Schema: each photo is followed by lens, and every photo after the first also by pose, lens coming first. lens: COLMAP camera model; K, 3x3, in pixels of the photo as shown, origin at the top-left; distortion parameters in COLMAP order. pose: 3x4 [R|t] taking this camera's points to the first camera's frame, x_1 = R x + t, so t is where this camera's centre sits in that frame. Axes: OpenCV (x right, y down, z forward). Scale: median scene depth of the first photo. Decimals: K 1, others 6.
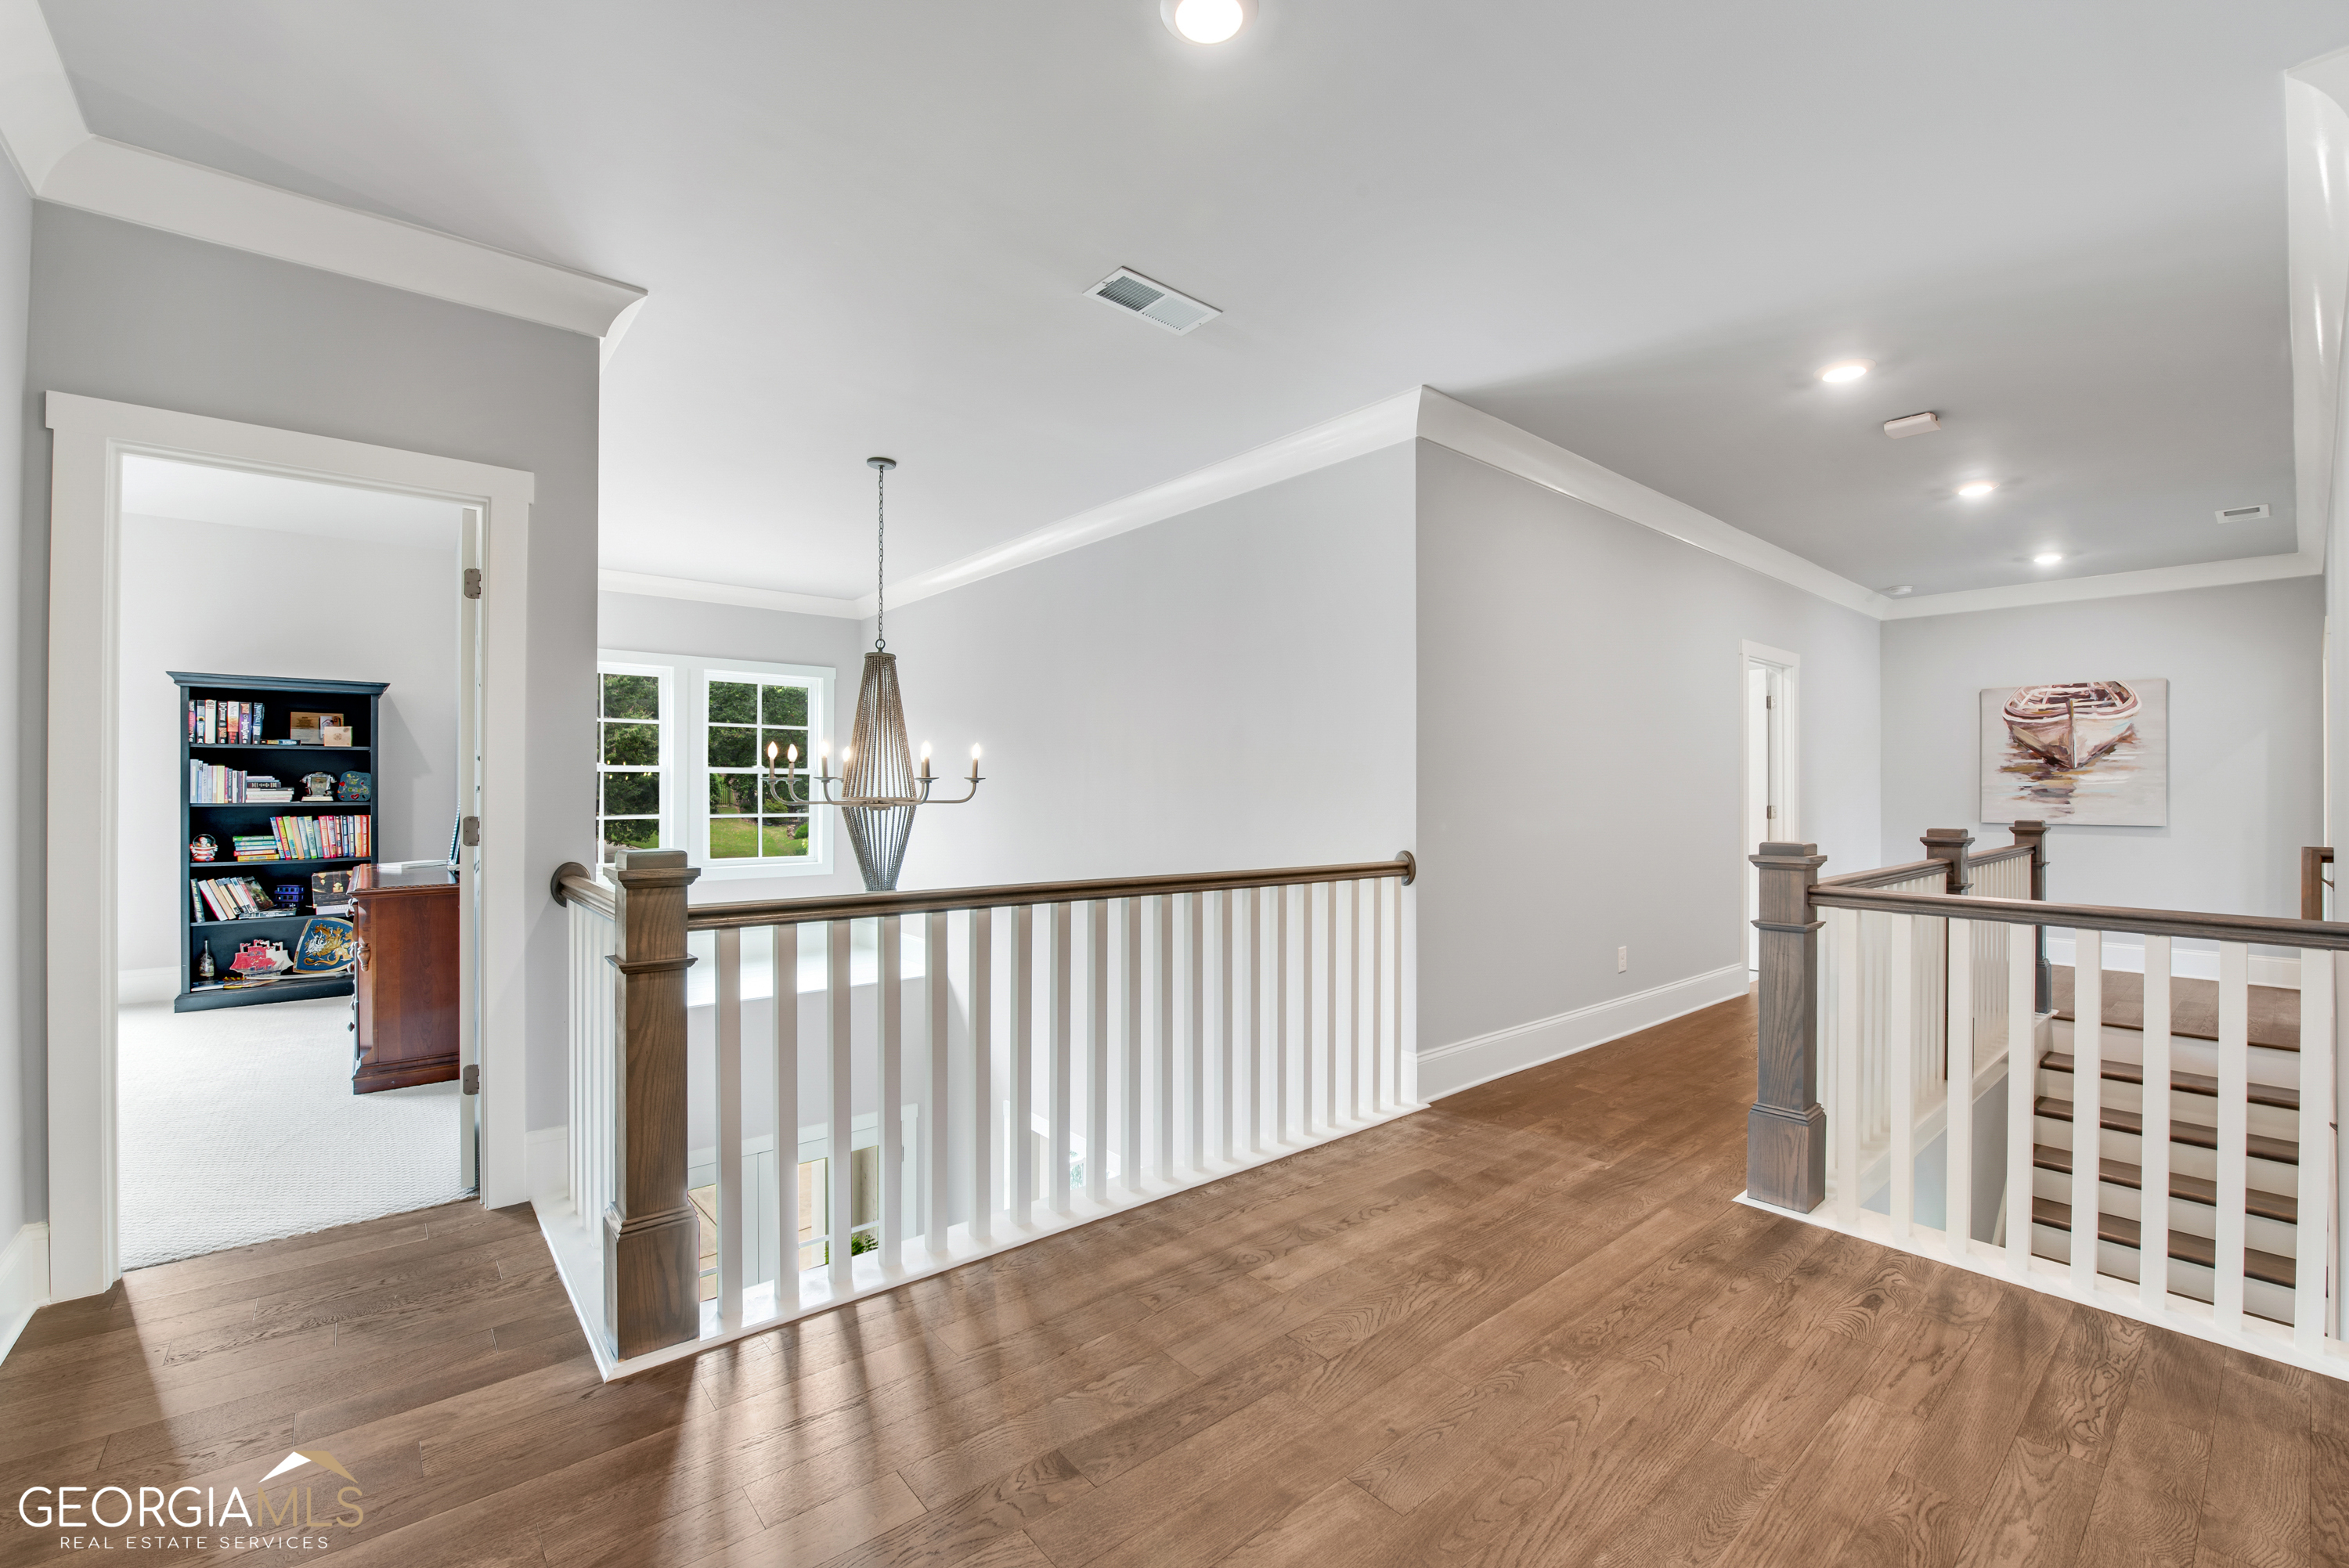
lens RADIAL K [[979.4, 0, 1179.6], [0, 979.4, 789.4], [0, 0, 1]] dist [-0.000787, -0.008306]
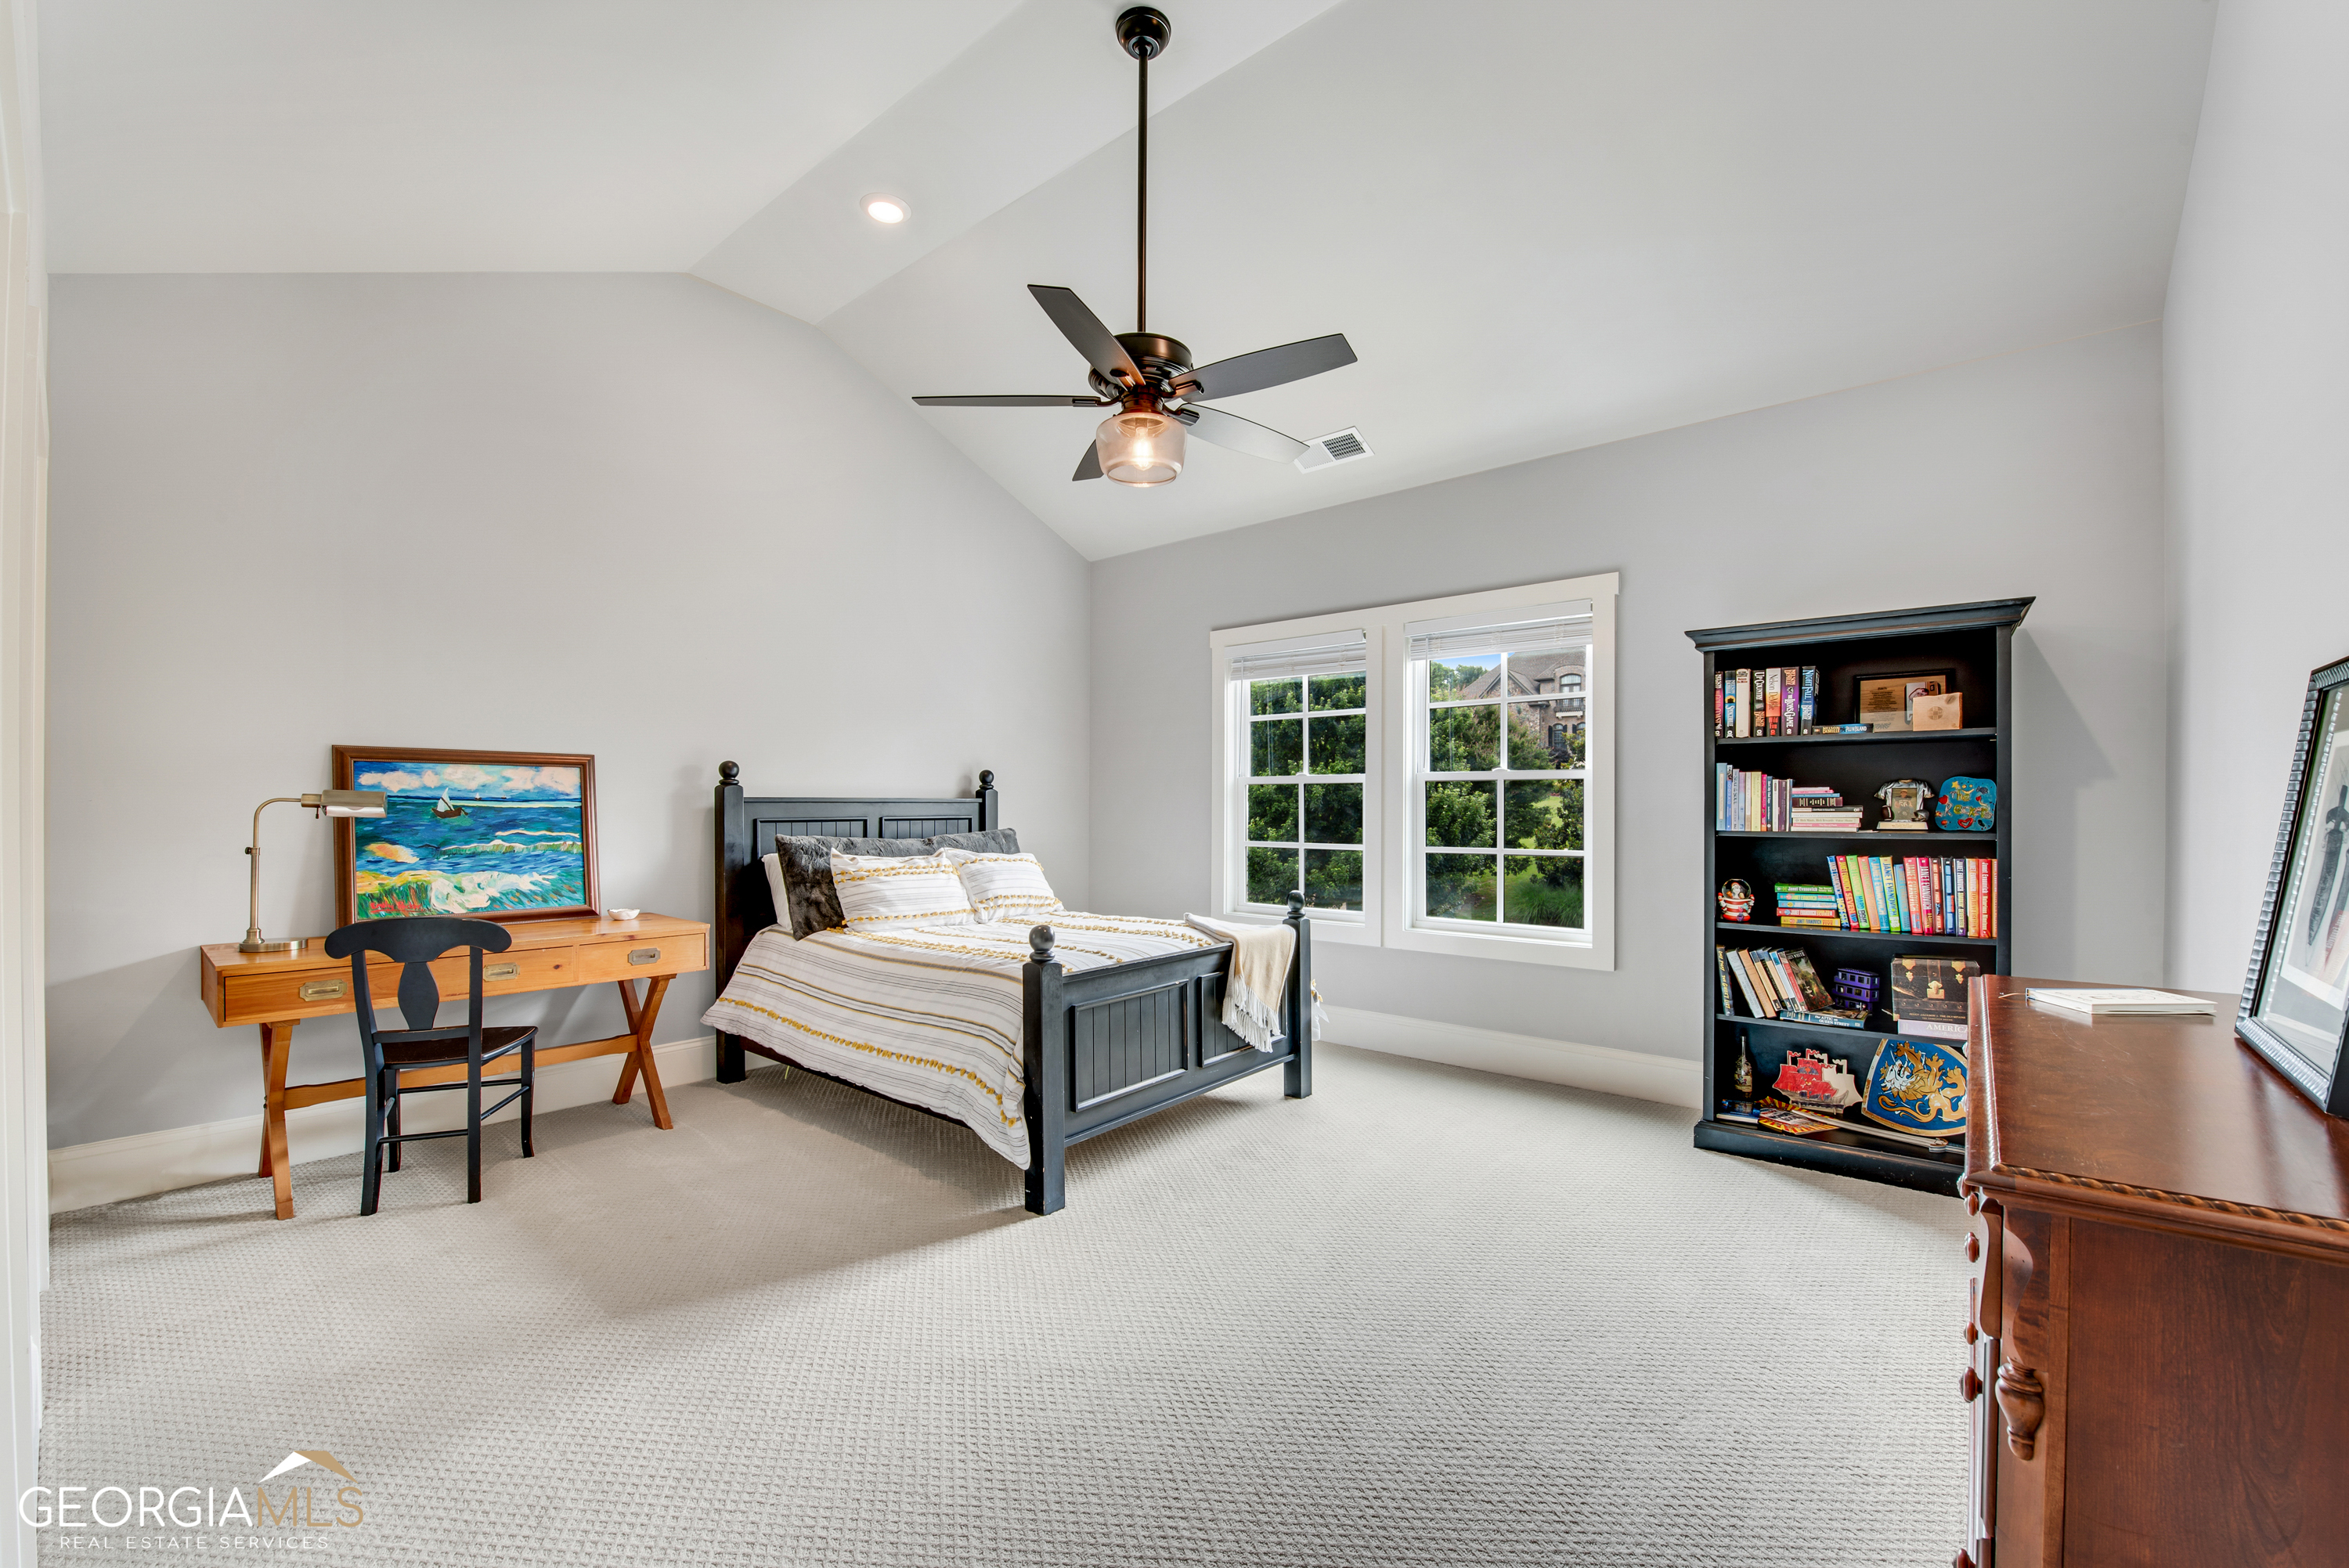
lens RADIAL K [[957.9, 0, 1175.0], [0, 957.9, 806.3], [0, 0, 1]] dist [-0.026203, 0.000077]
pose [[0.178636, -0.001686, -0.983914, -0.433102], [-0.002611, 0.999994, -0.002188, 0.000369], [0.983912, 0.002960, 0.178630, 0.500041]]
